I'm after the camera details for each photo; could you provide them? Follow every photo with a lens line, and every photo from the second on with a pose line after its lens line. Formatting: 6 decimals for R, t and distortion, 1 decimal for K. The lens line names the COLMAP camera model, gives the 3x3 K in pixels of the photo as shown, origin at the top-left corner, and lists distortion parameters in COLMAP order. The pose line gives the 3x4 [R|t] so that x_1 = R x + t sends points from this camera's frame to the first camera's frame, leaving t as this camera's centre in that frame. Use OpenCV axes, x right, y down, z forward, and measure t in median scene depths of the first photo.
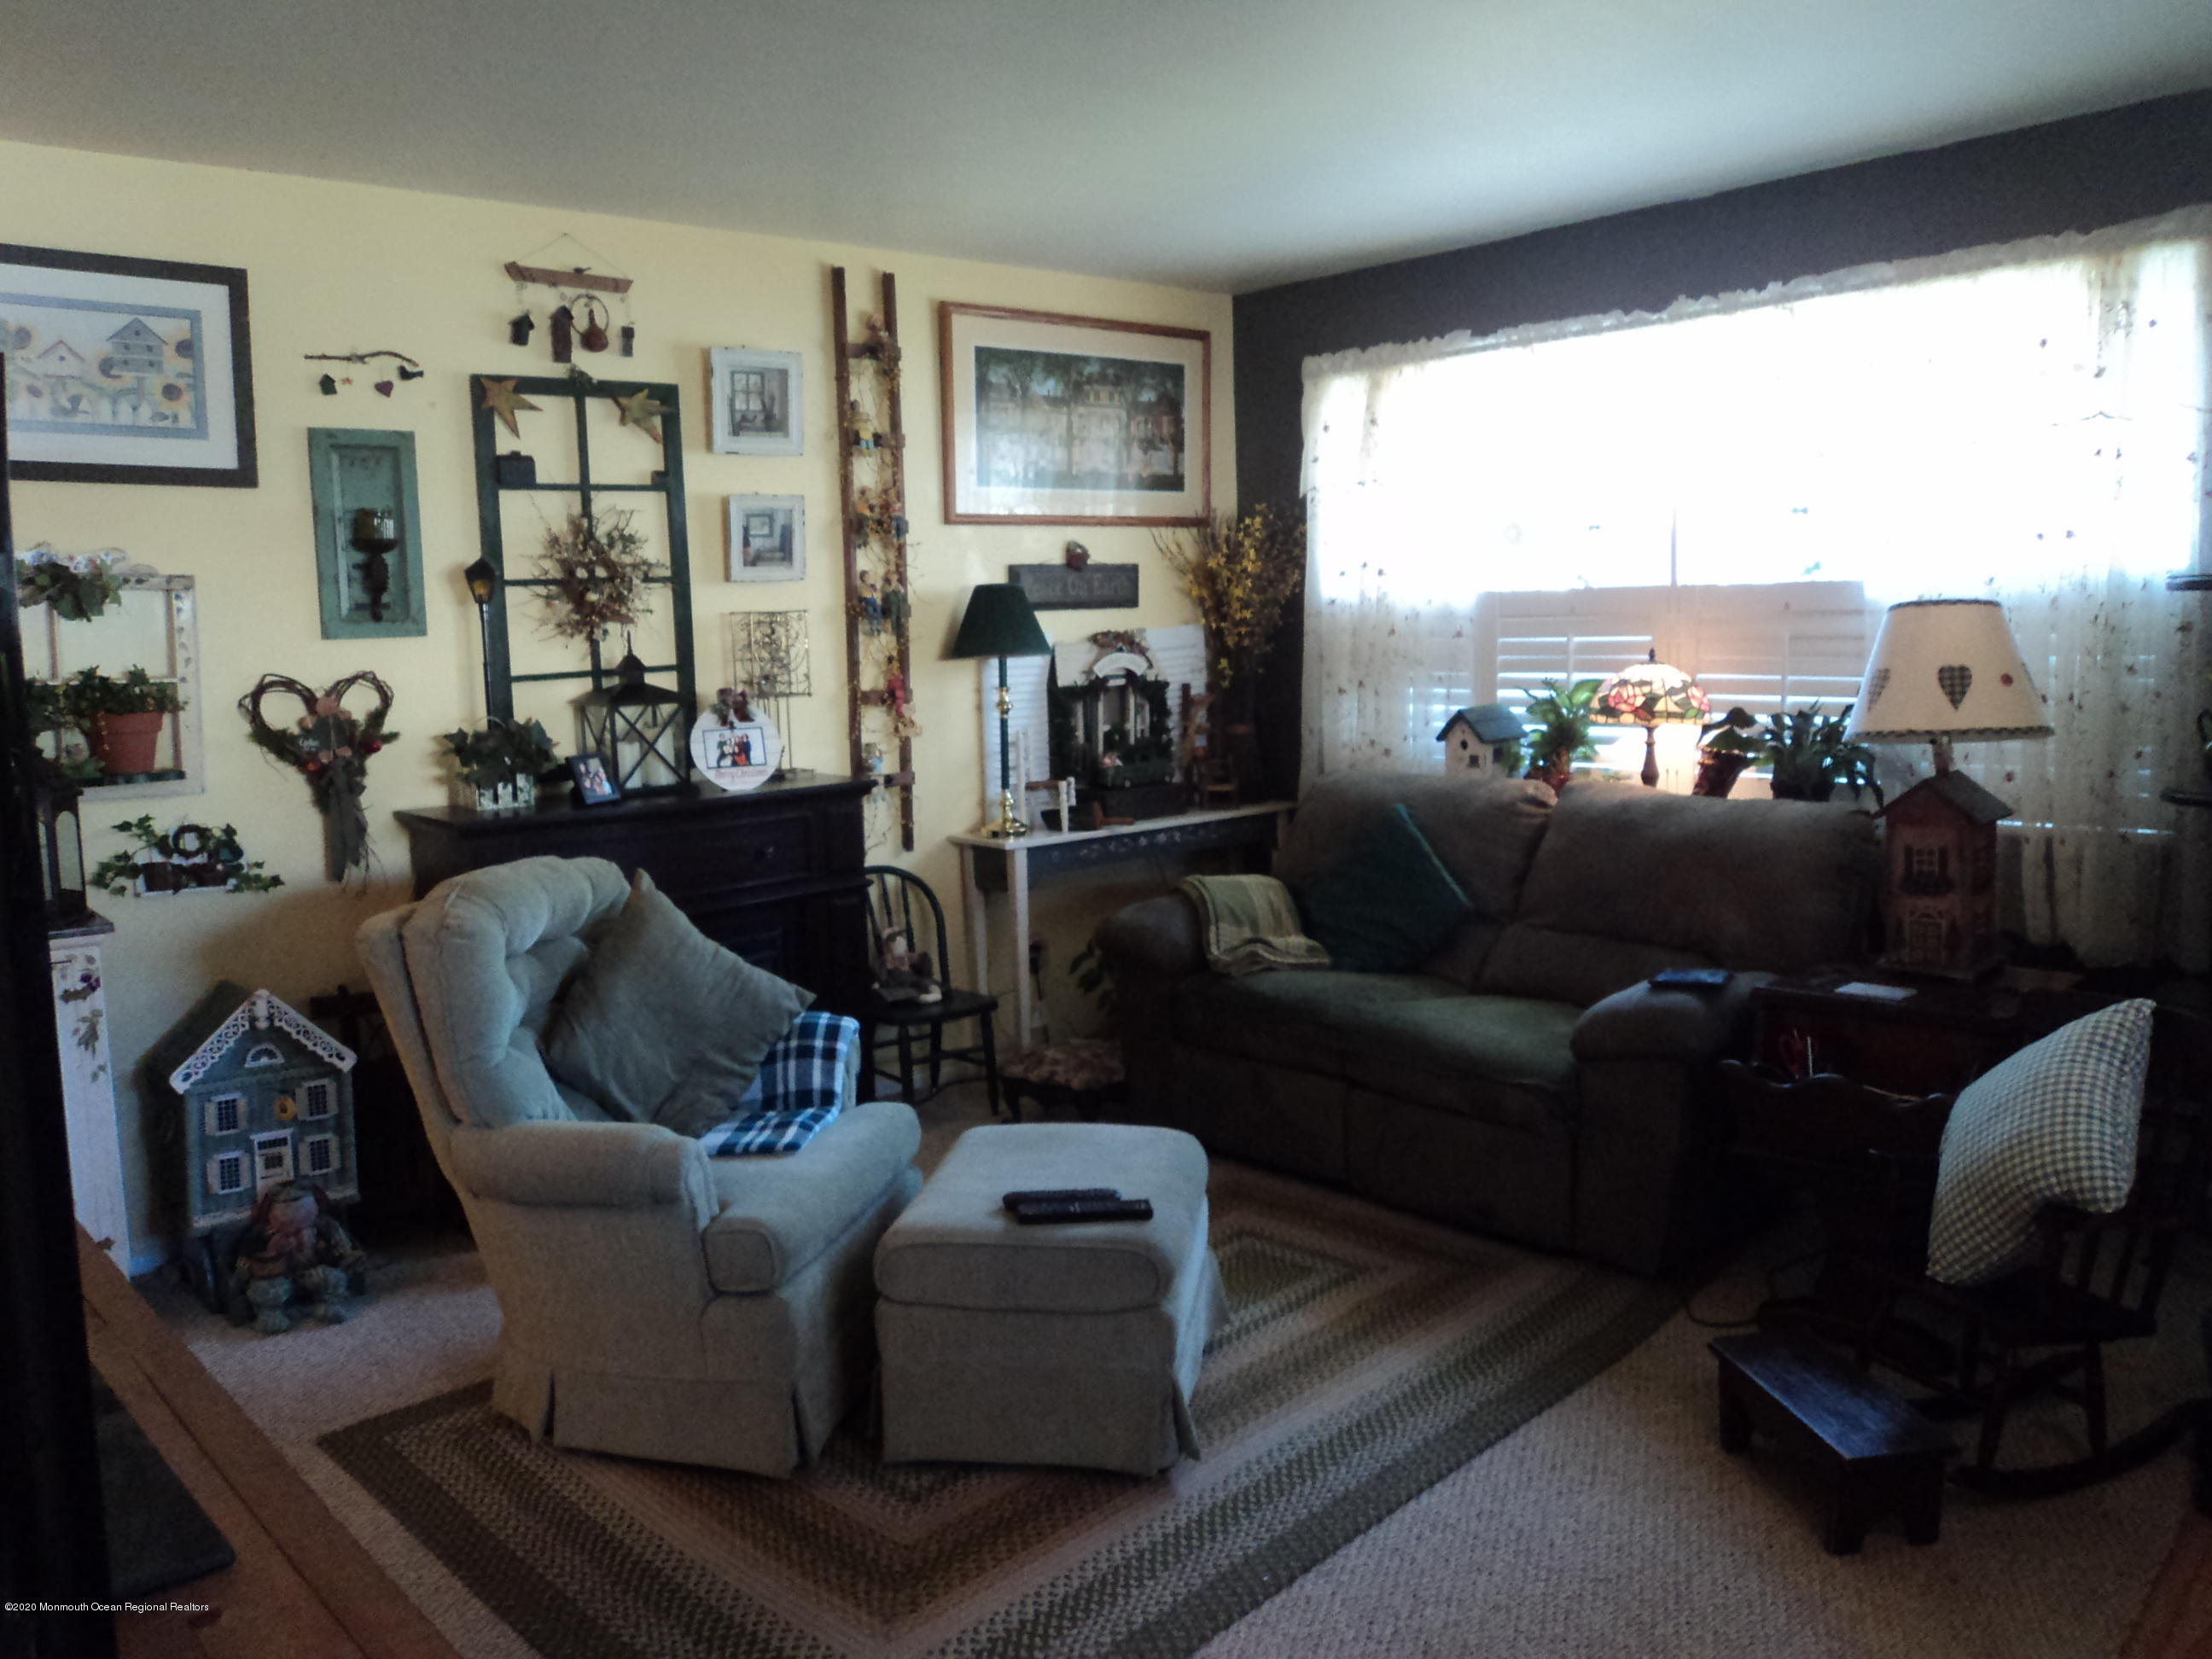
lens RADIAL K [[1757.5, 0, 1109.1], [0, 1757.5, 822.4], [0, 0, 1]] dist [-0.028128, 0.008376]
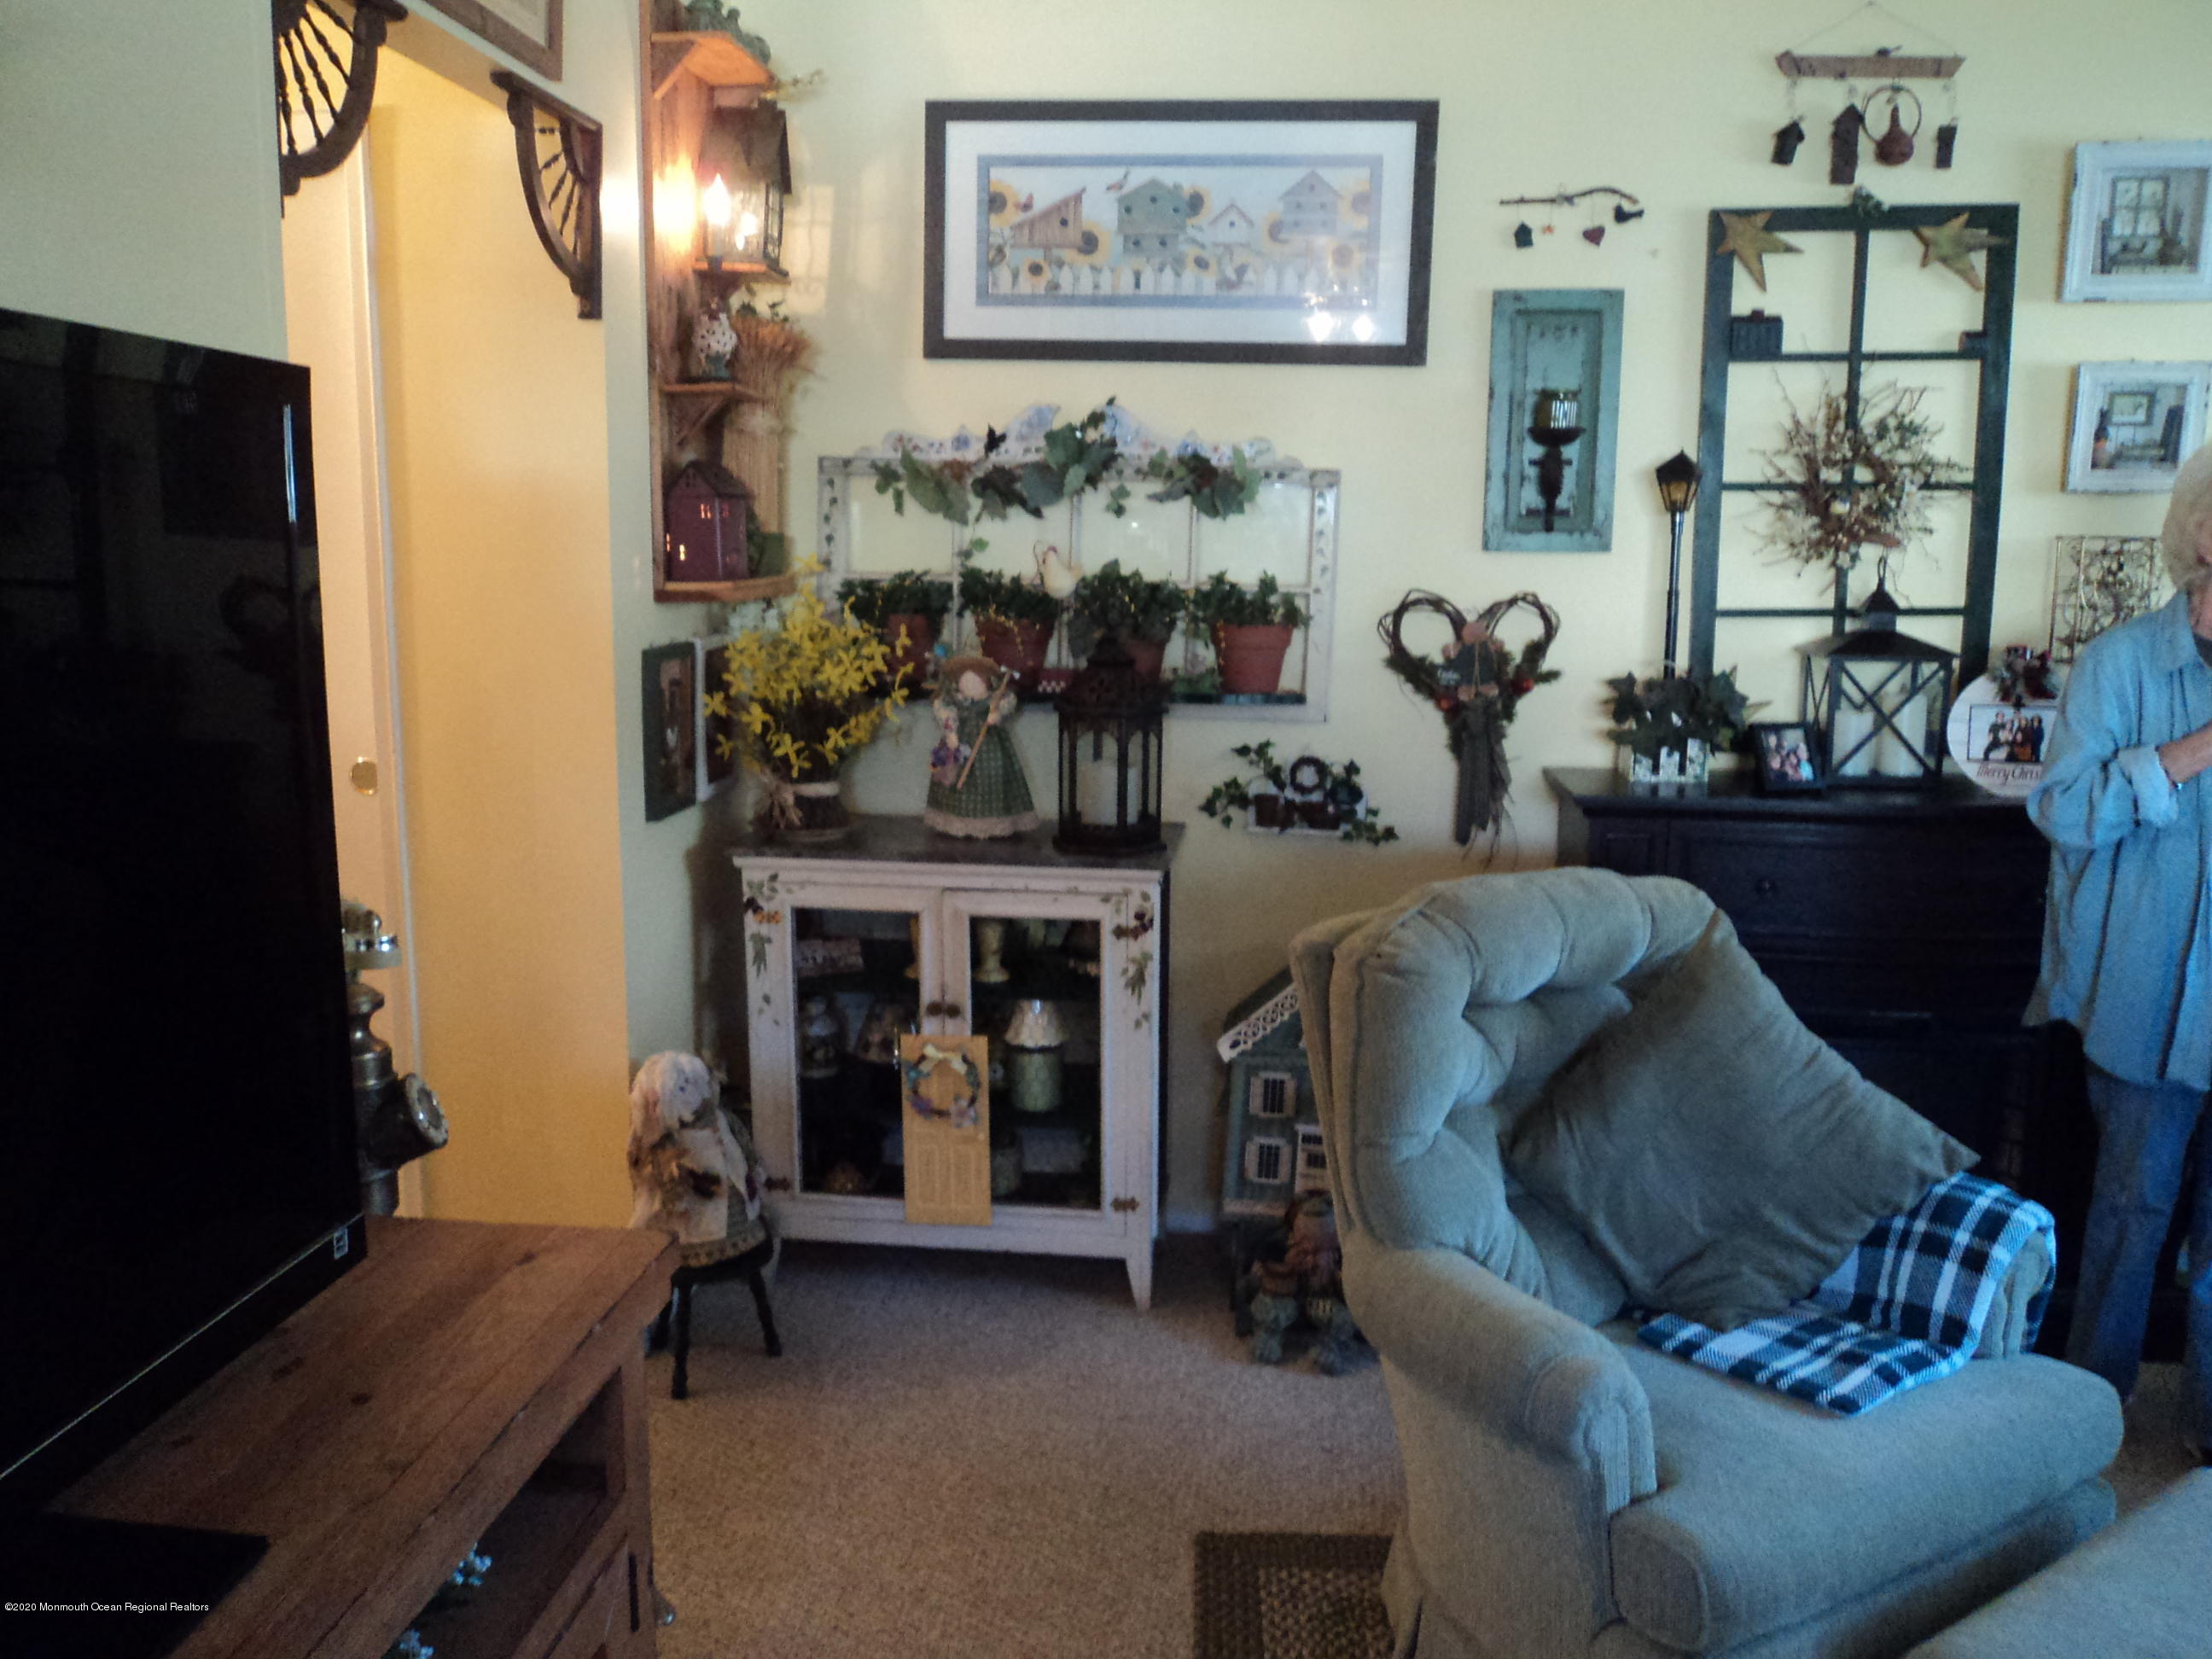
lens RADIAL K [[1757.5, 0, 1109.1], [0, 1757.5, 822.4], [0, 0, 1]] dist [-0.028128, 0.008376]
pose [[0.684701, 0.144133, -0.714430, 0.038479], [-0.113015, 0.989390, 0.091292, -0.033733], [0.720008, 0.018234, 0.693726, 0.301170]]
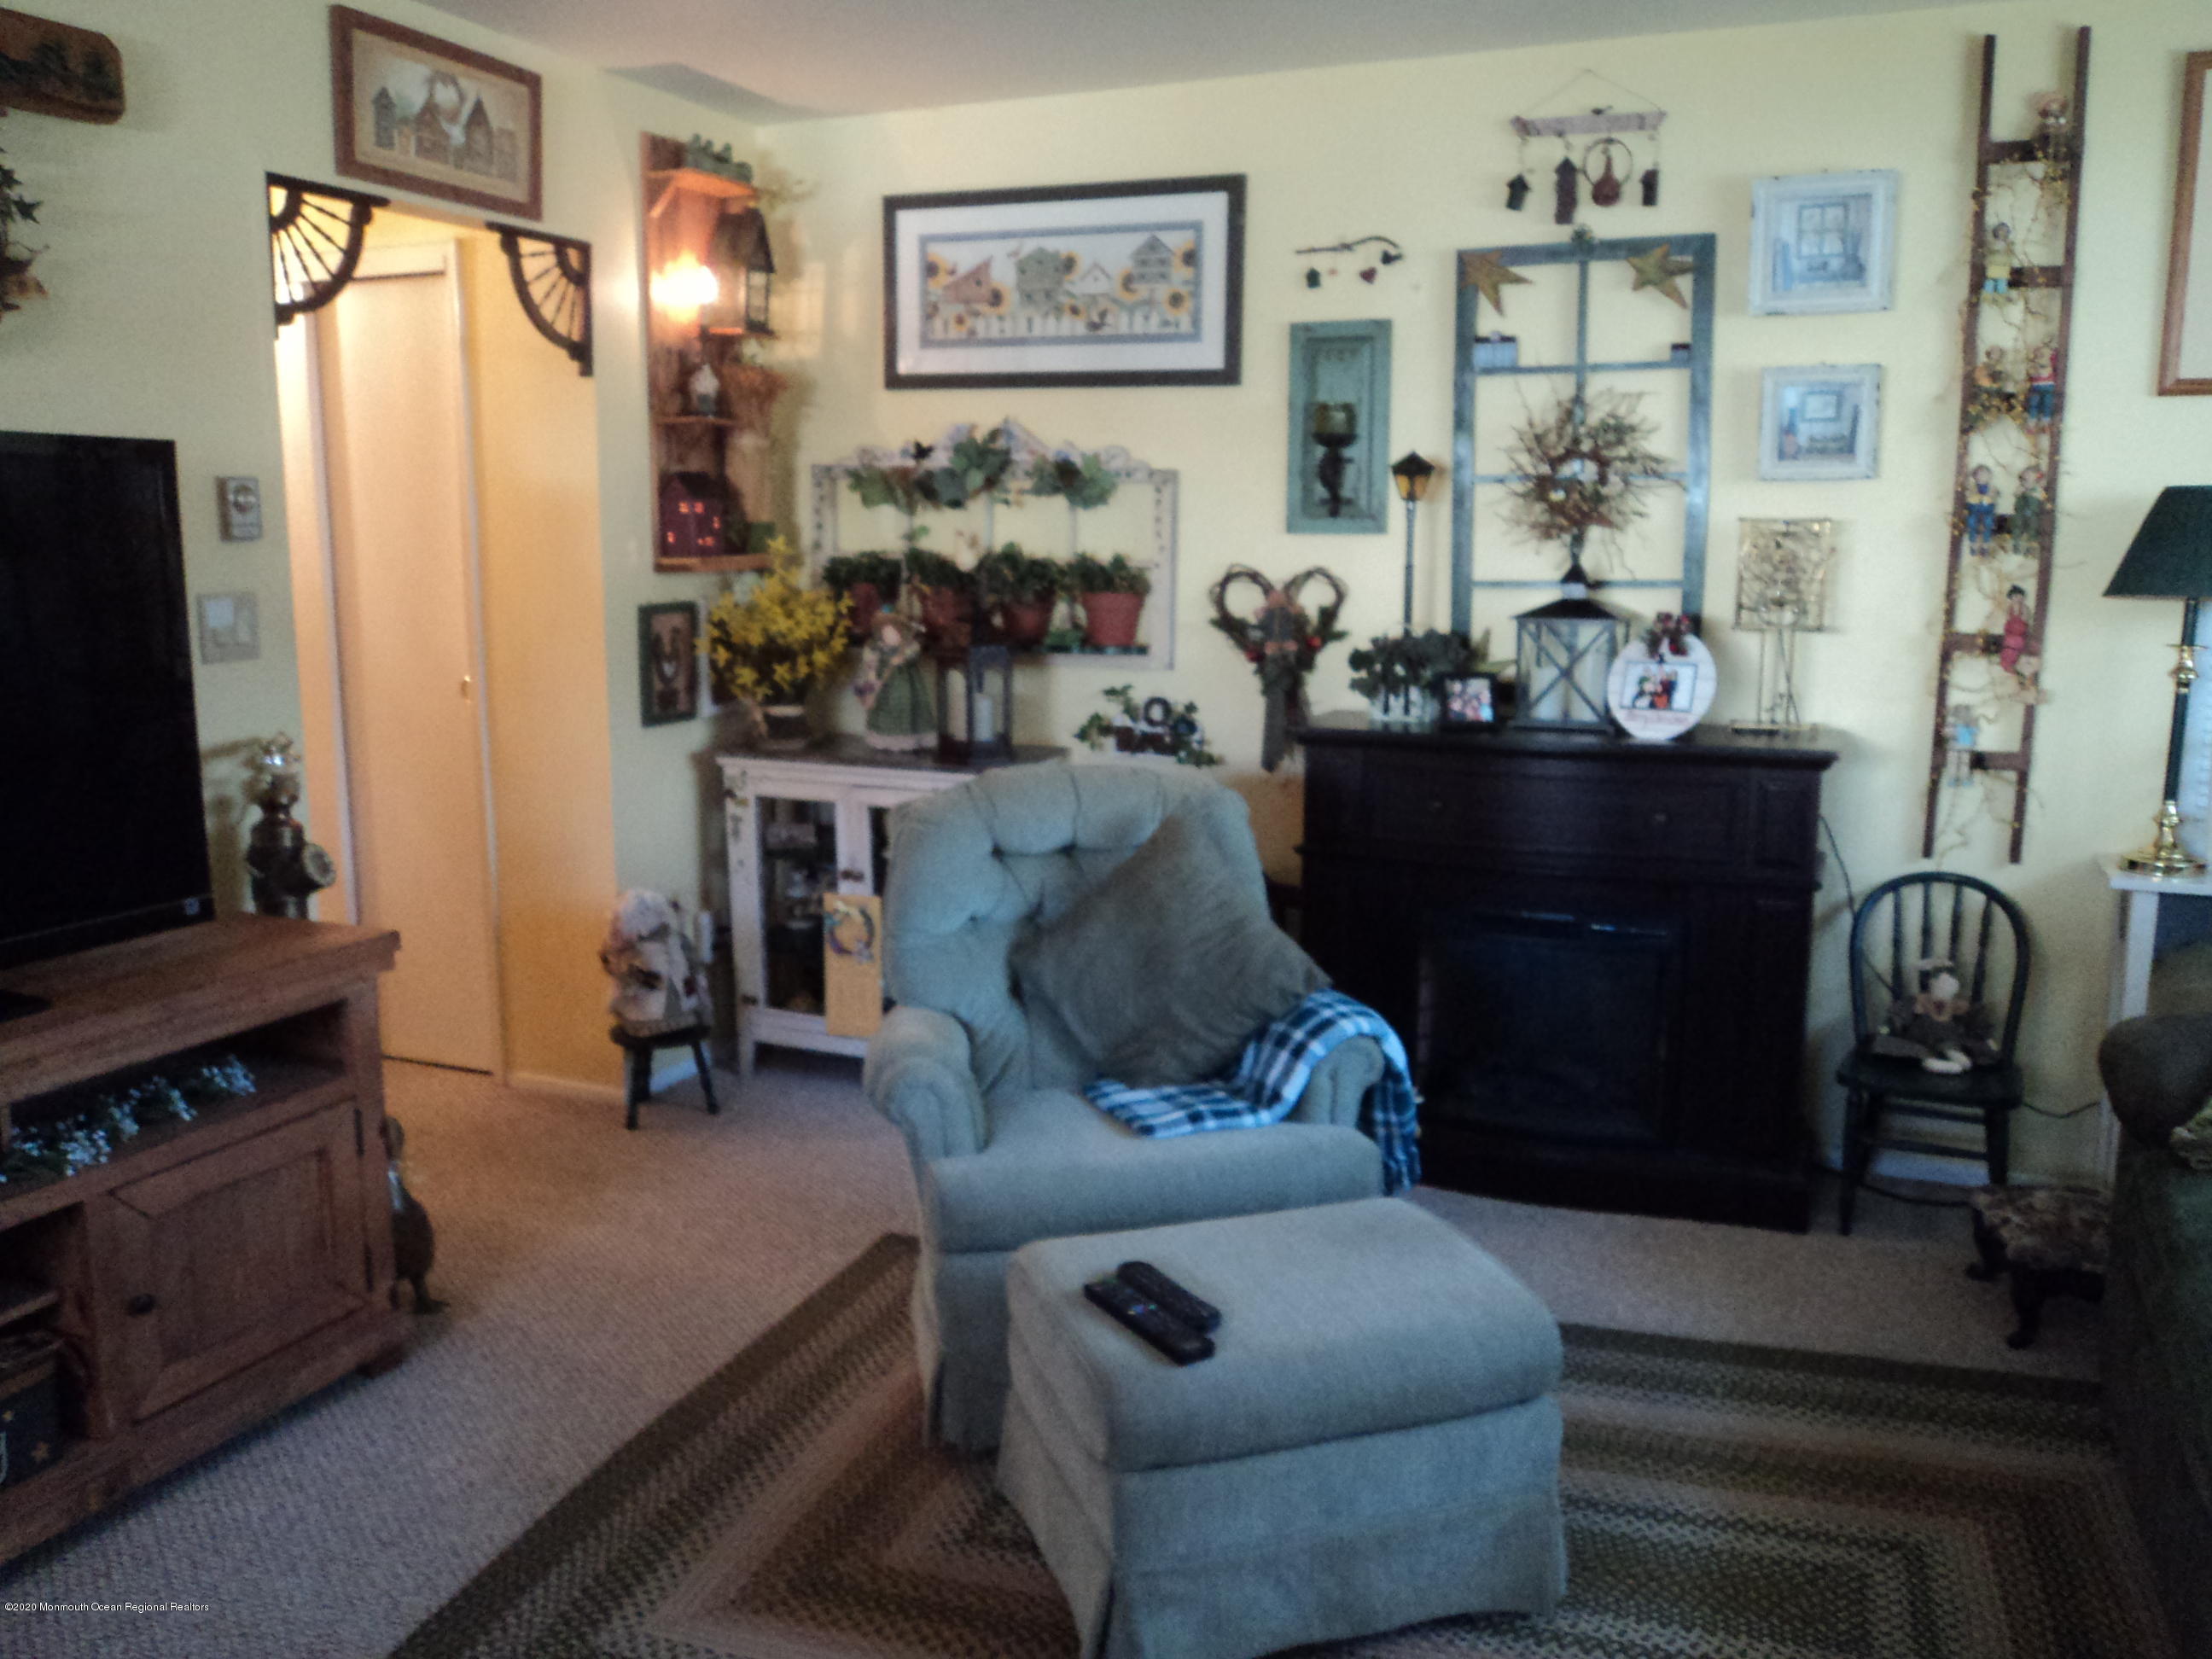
lens RADIAL K [[1757.5, 0, 1109.1], [0, 1757.5, 822.4], [0, 0, 1]] dist [-0.028128, 0.008376]
pose [[0.443891, 0.176355, -0.878555, 0.433191], [-0.122037, 0.983205, 0.135703, -0.065121], [0.887732, 0.046979, 0.457958, 0.445059]]
